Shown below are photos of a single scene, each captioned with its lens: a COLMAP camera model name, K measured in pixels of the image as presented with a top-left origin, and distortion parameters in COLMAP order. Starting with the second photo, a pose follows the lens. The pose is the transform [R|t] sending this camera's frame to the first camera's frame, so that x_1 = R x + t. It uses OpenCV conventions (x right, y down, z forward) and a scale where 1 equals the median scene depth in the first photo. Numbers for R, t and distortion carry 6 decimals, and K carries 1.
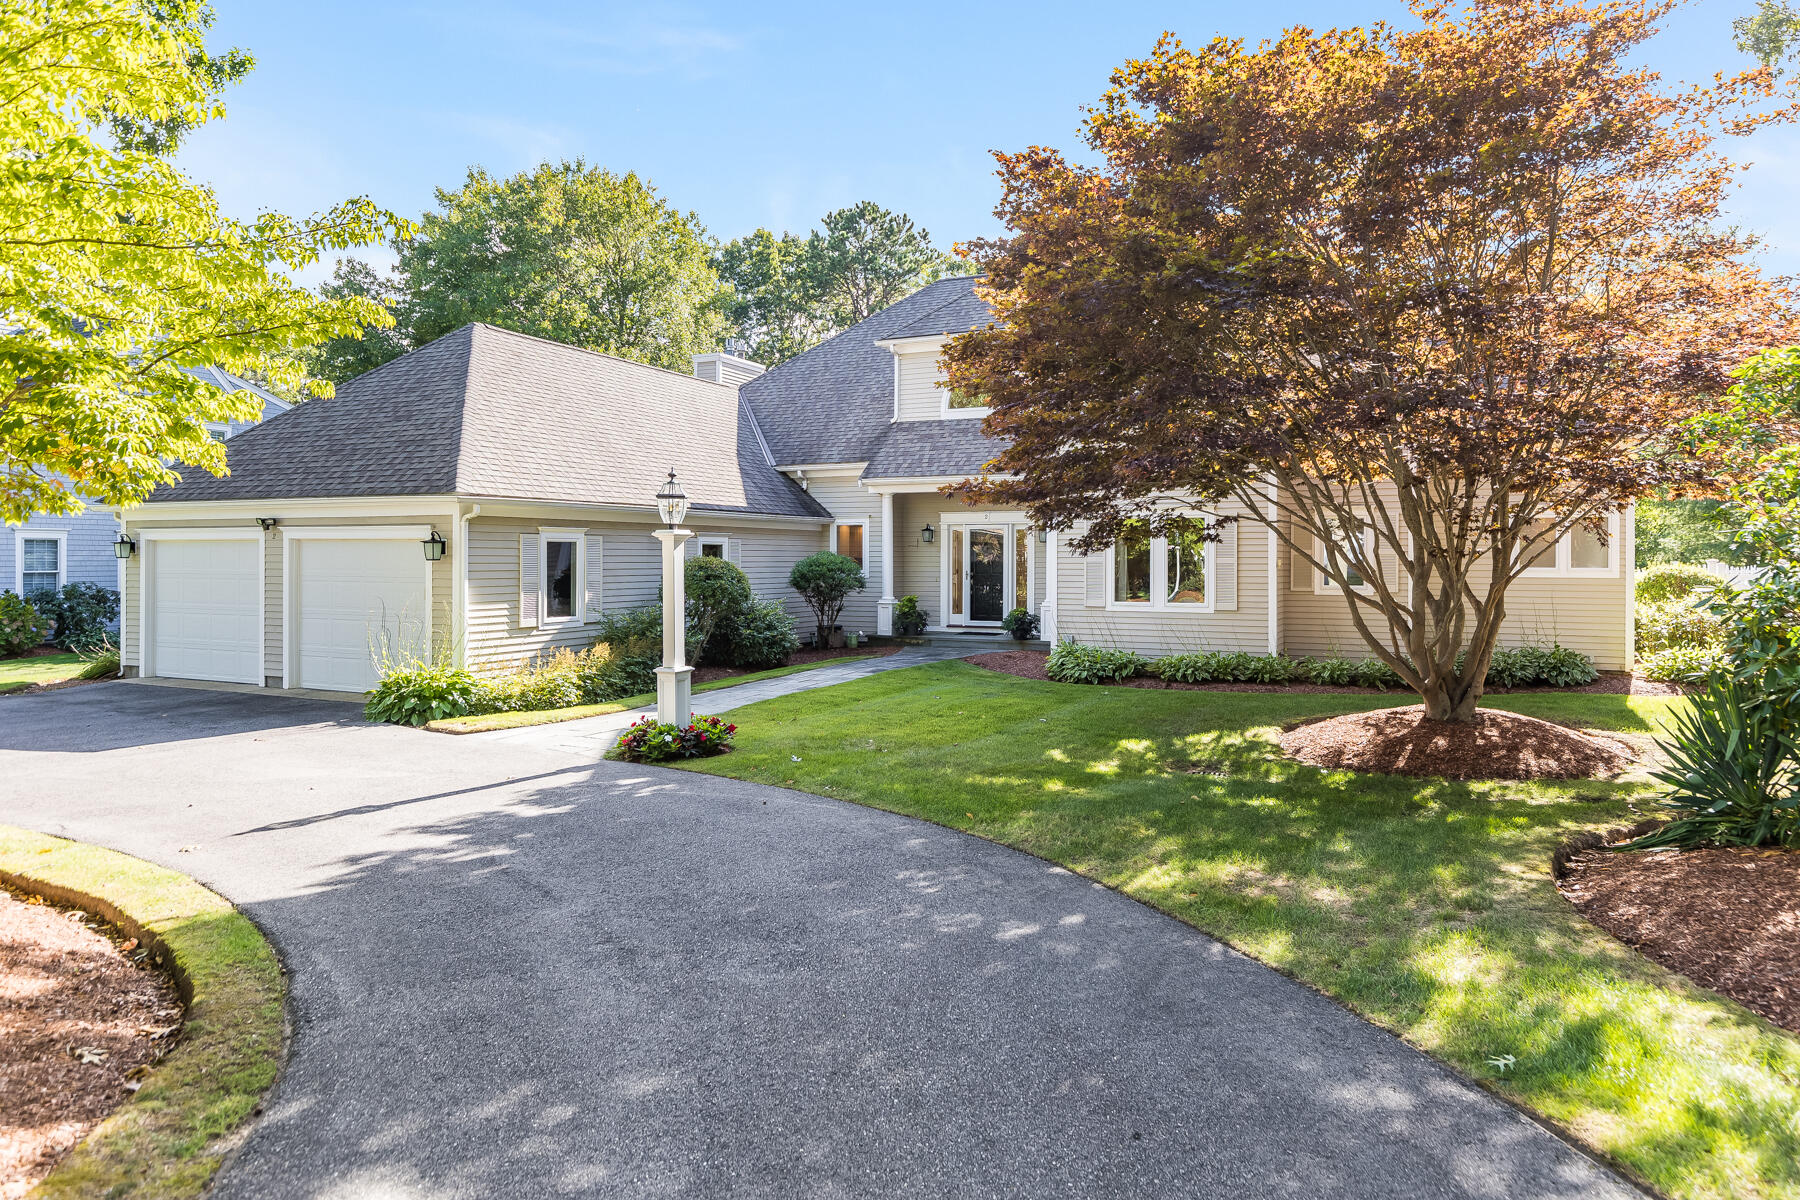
lens RADIAL K [[1151.2, 0, 900.5], [0, 1151.2, 589.1], [0, 0, 1]] dist [0.001198, 0.000509]
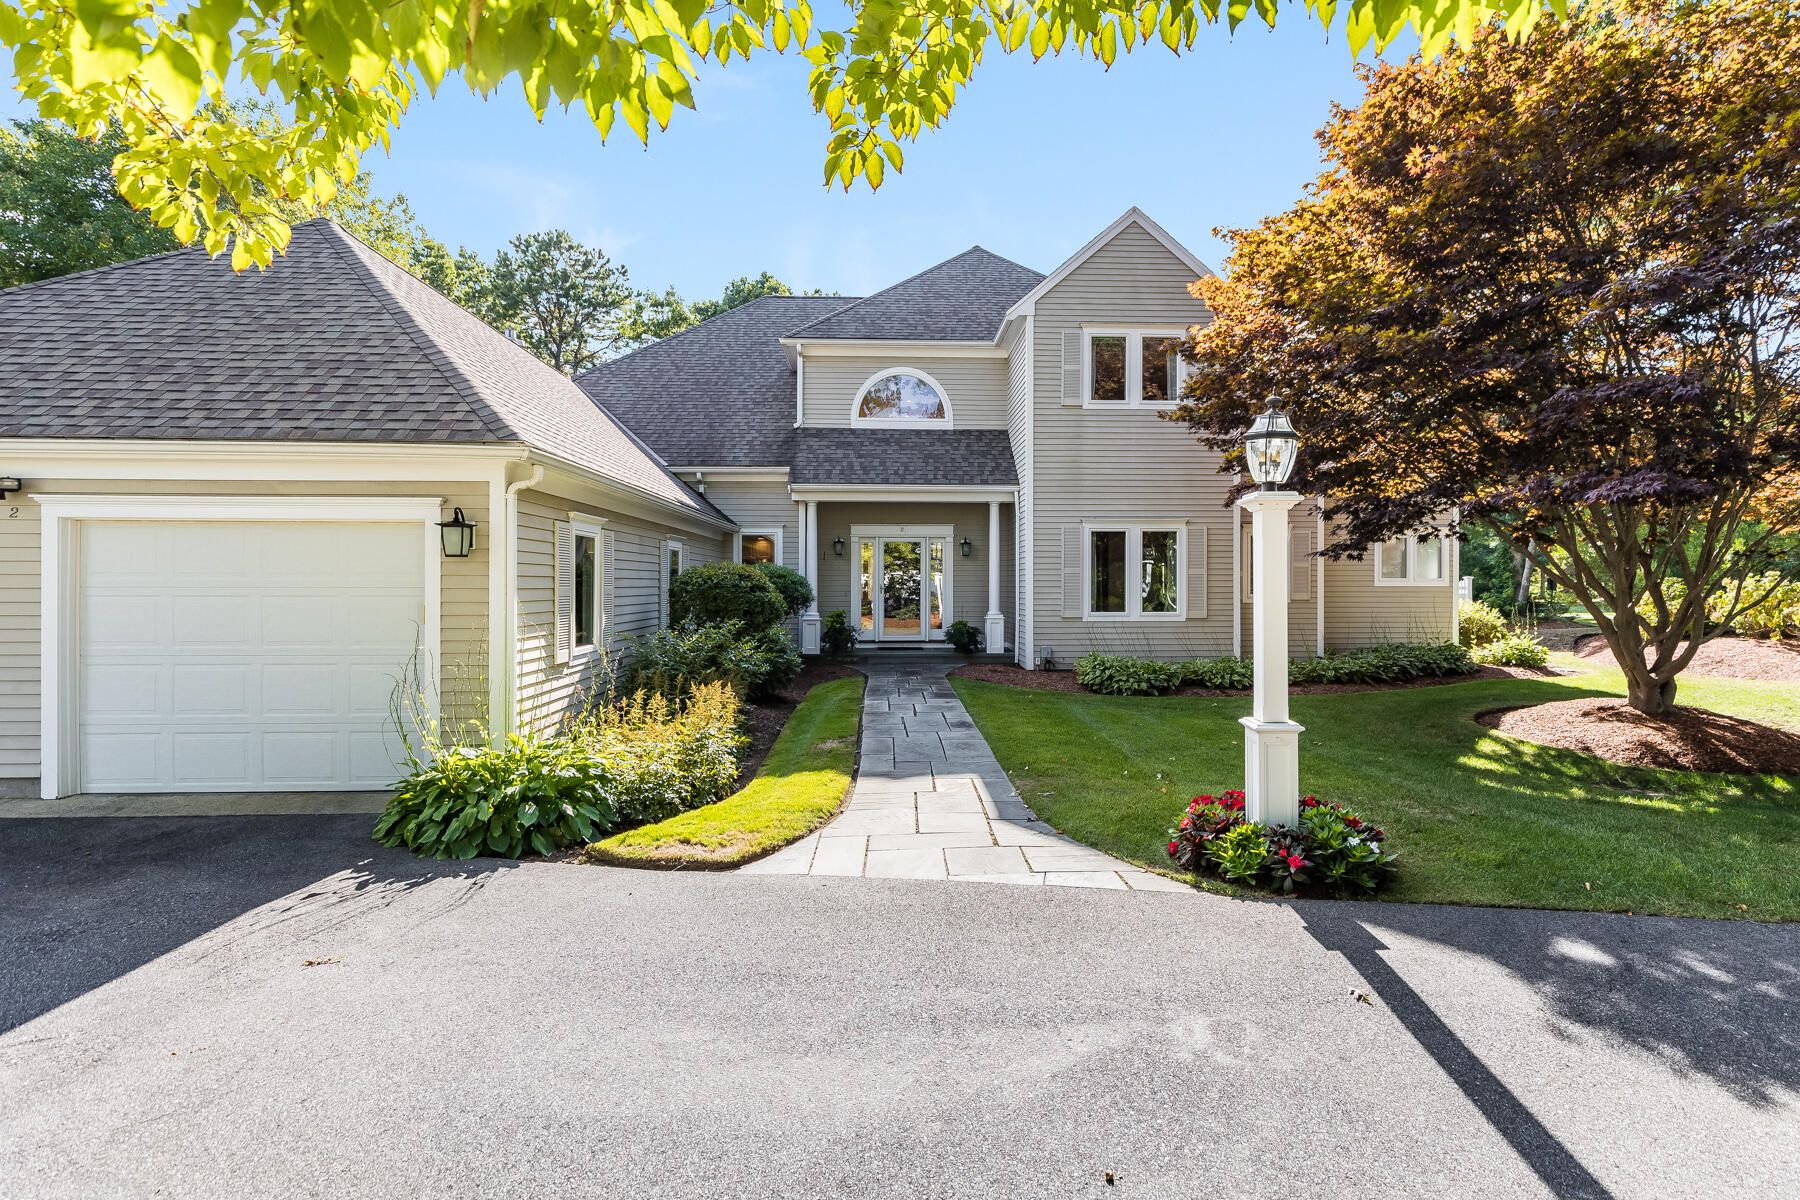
lens RADIAL K [[892.4, 0, 927.8], [0, 892.4, 596.1], [0, 0, 1]] dist [-0.000196, -0.000743]
pose [[0.873137, -0.008219, 0.487406, -0.327061], [0.015088, 0.999834, -0.010168, 0.002619], [-0.487241, 0.016232, 0.873116, 0.380444]]
